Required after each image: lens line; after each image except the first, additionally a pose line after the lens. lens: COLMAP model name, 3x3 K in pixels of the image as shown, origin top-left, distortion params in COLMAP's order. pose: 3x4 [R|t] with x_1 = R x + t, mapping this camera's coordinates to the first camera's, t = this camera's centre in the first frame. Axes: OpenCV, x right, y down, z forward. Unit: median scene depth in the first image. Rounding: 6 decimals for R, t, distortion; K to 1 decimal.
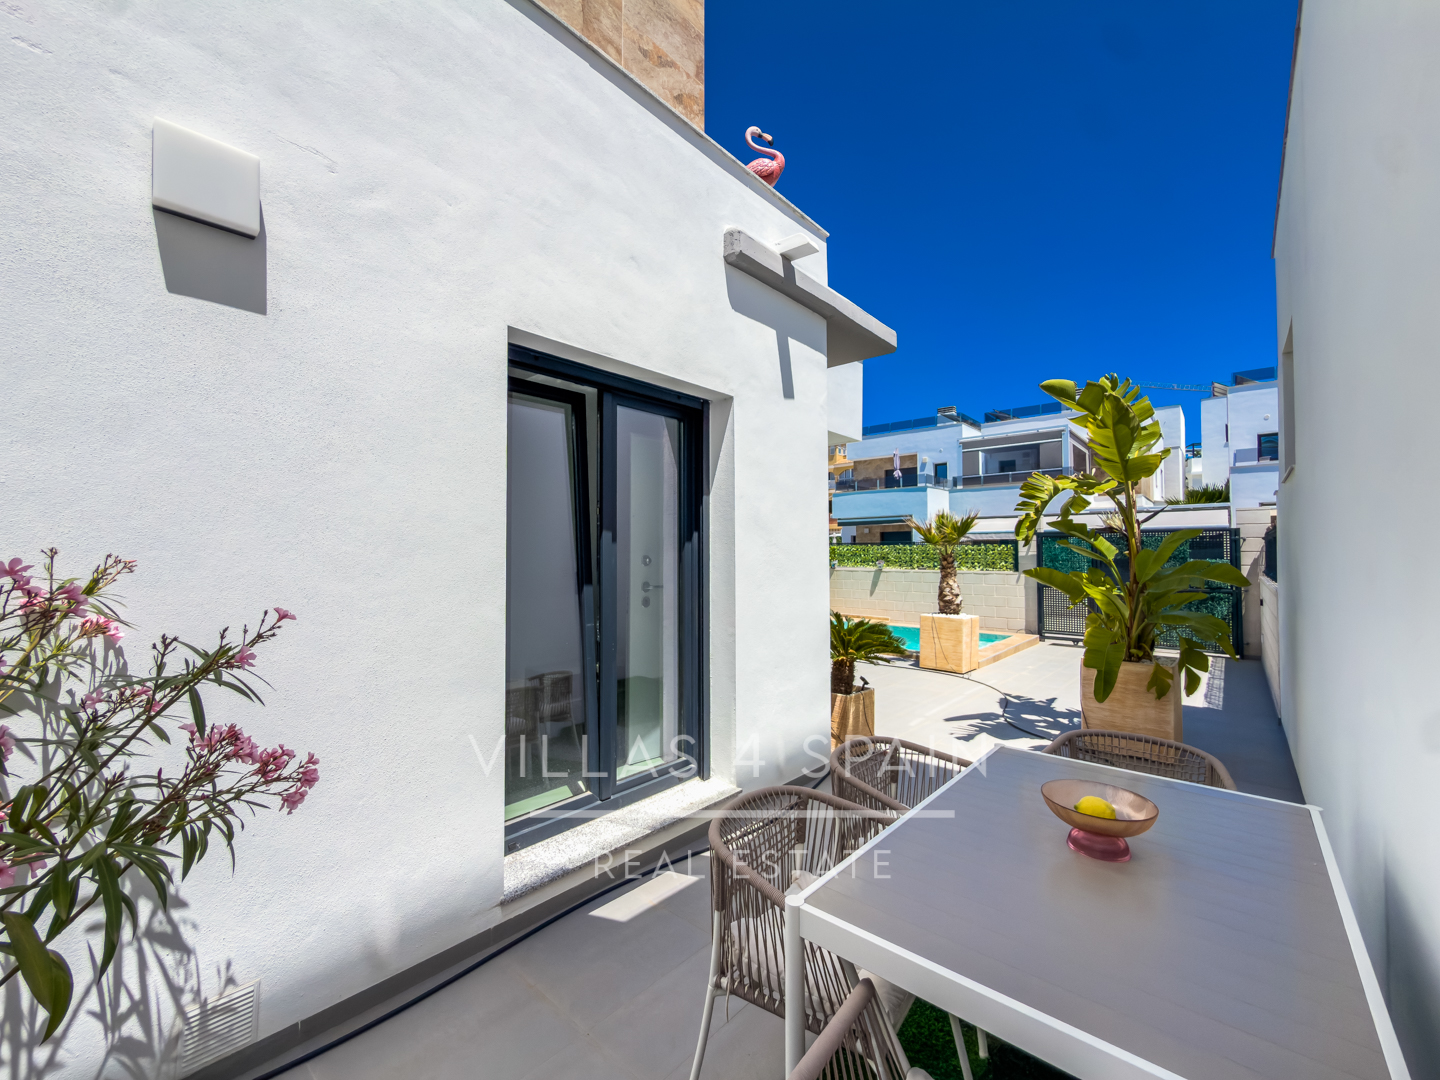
lens RADIAL K [[584.2, 0, 701.9], [0, 584.2, 534.0], [0, 0, 1]] dist [0.002668, -0.000367]
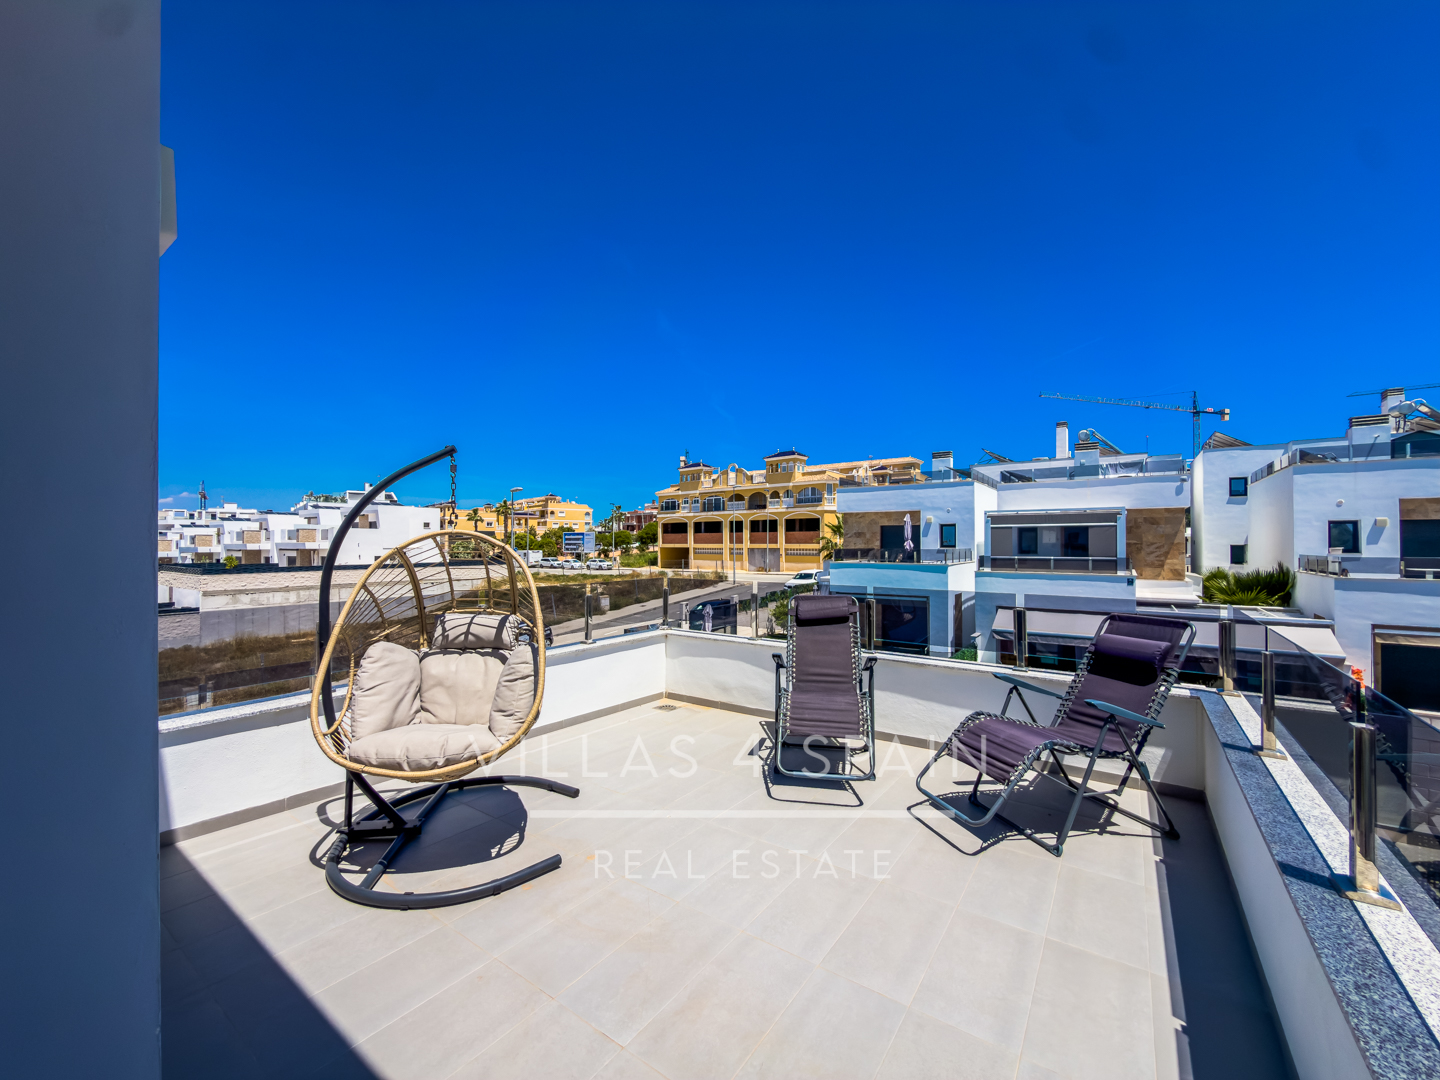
lens RADIAL K [[584.2, 0, 707.4], [0, 584.2, 534.5], [0, 0, 1]] dist [0.002668, -0.000367]
pose [[0.993716, 0.003463, 0.111879, -0.158907], [-0.005109, 0.999883, 0.014429, -0.407725], [-0.111816, -0.014910, 0.993617, 0.611873]]
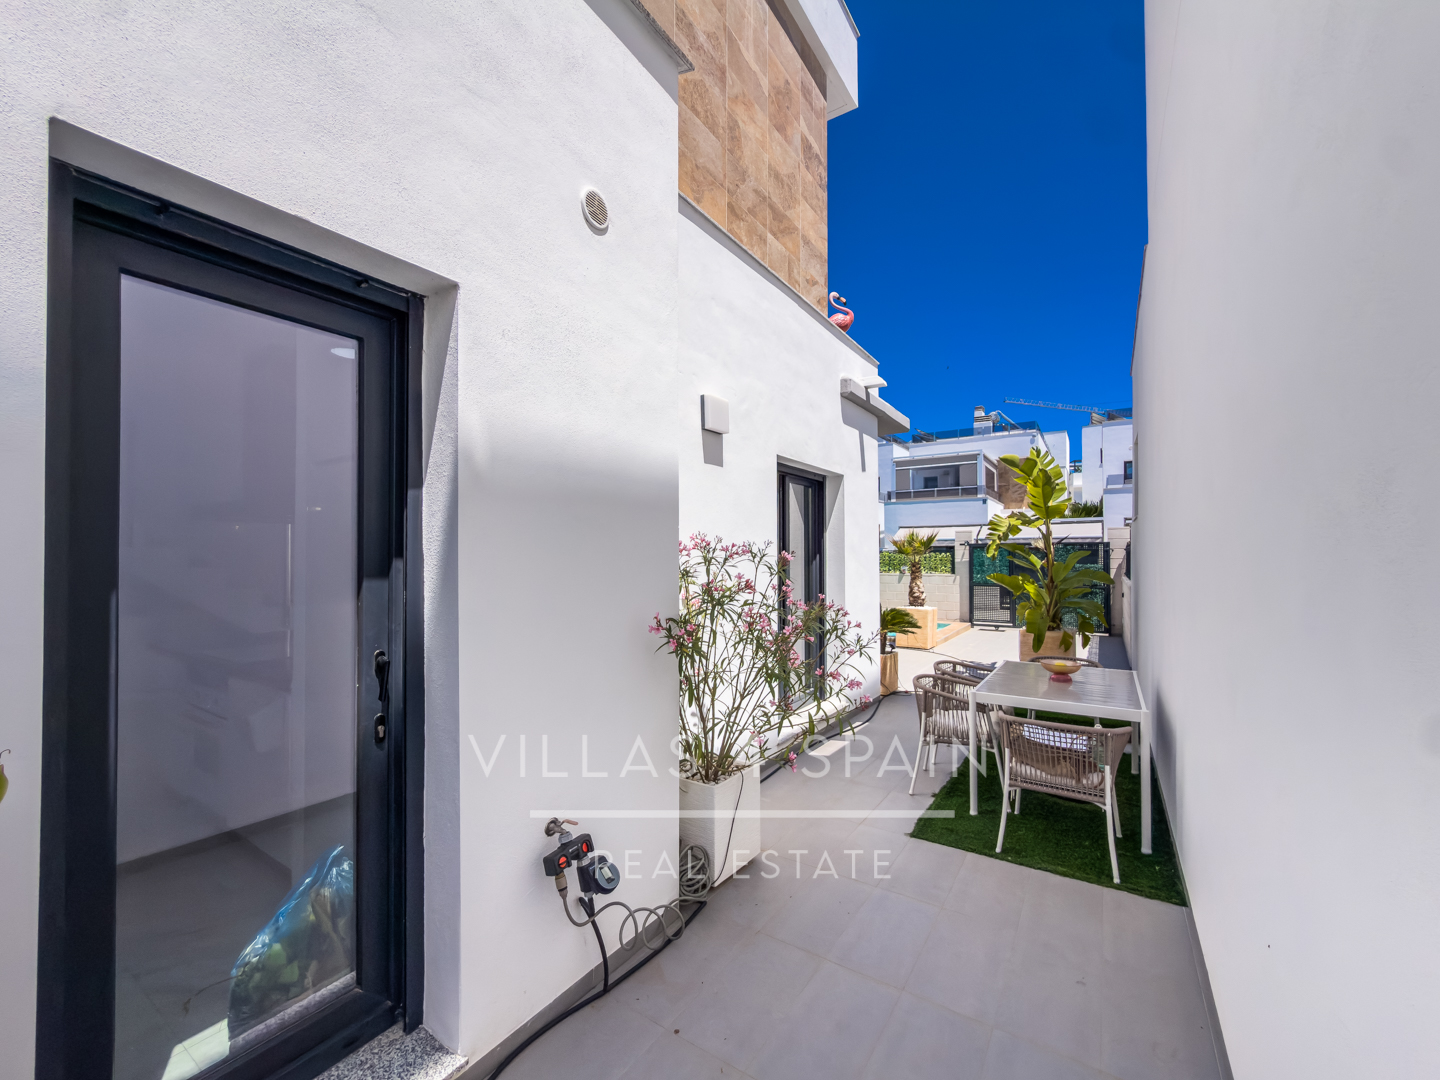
lens RADIAL K [[584.2, 0, 707.0], [0, 584.2, 546.6], [0, 0, 1]] dist [0.002668, -0.000367]
pose [[0.990278, -0.000632, 0.139104, -0.243560], [-0.001749, 0.999854, 0.016993, -0.023502], [-0.139095, -0.017071, 0.990132, -0.265886]]
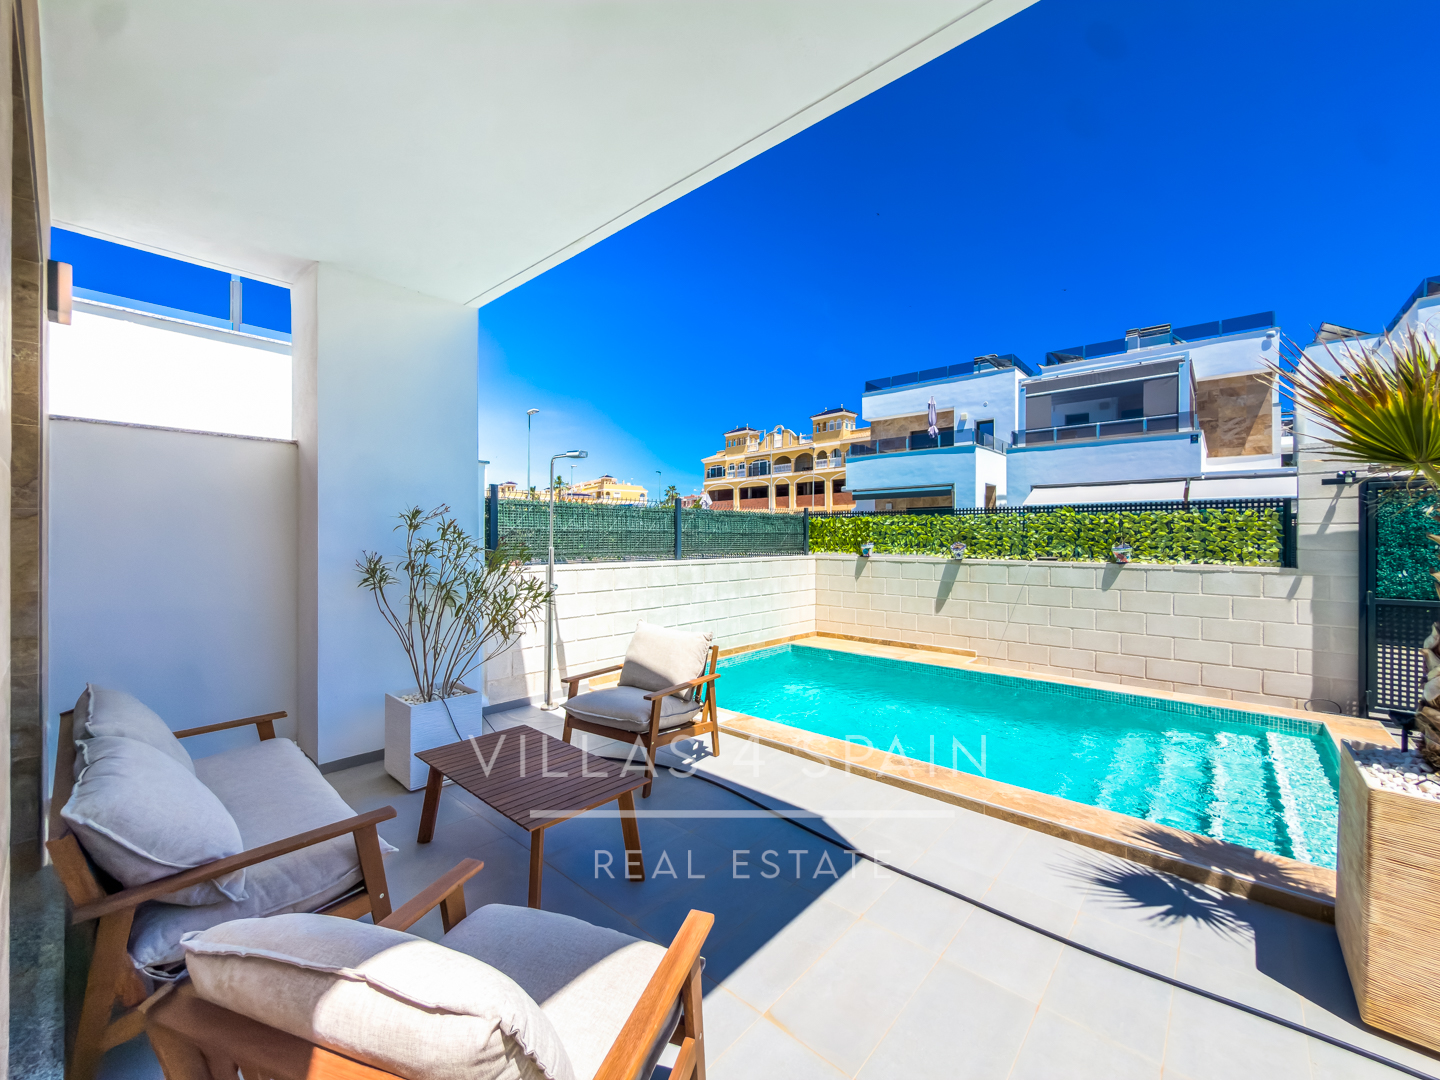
lens RADIAL K [[584.2, 0, 707.4], [0, 584.2, 533.9], [0, 0, 1]] dist [0.002668, -0.000367]
pose [[0.999967, 0.004725, 0.006595, 0.125543], [-0.004895, 0.999649, 0.026022, 0.040241], [-0.006469, -0.026053, 0.999640, 0.784832]]
